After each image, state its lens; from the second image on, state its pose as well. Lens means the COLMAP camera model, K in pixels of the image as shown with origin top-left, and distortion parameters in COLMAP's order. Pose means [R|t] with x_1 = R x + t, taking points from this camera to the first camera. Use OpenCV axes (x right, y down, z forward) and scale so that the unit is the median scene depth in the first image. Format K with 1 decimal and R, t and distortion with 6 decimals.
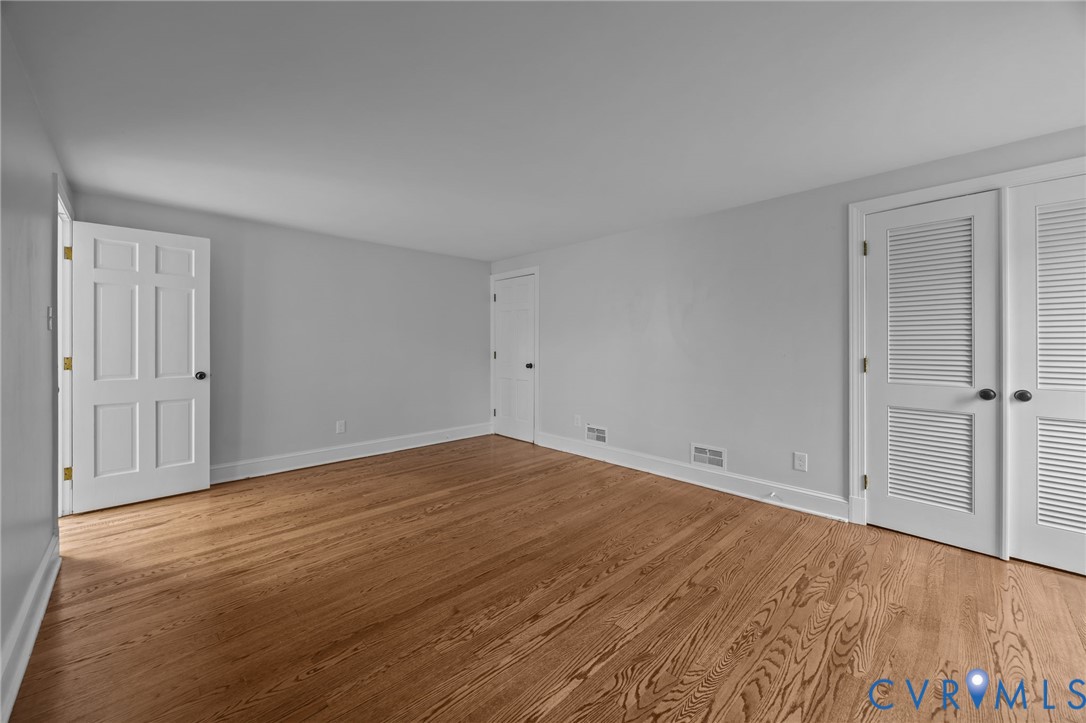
lens RADIAL K [[419.5, 0, 538.4], [0, 419.5, 348.9], [0, 0, 1]] dist [-0.003976, -0.000057]
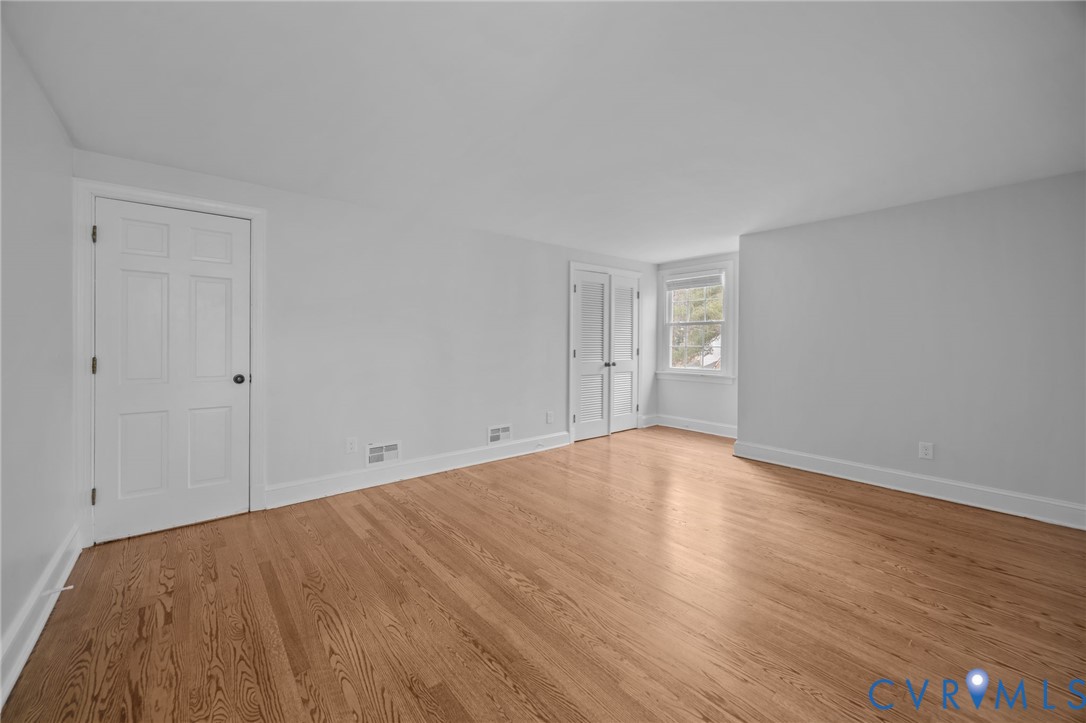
lens RADIAL K [[412.5, 0, 541.3], [0, 412.5, 344.0], [0, 0, 1]] dist [-0.005728, -0.000046]
pose [[0.076828, -0.005050, 0.997032, -0.867197], [0.007446, 0.999962, 0.004491, -0.009838], [-0.997017, 0.007078, 0.076863, 0.878831]]
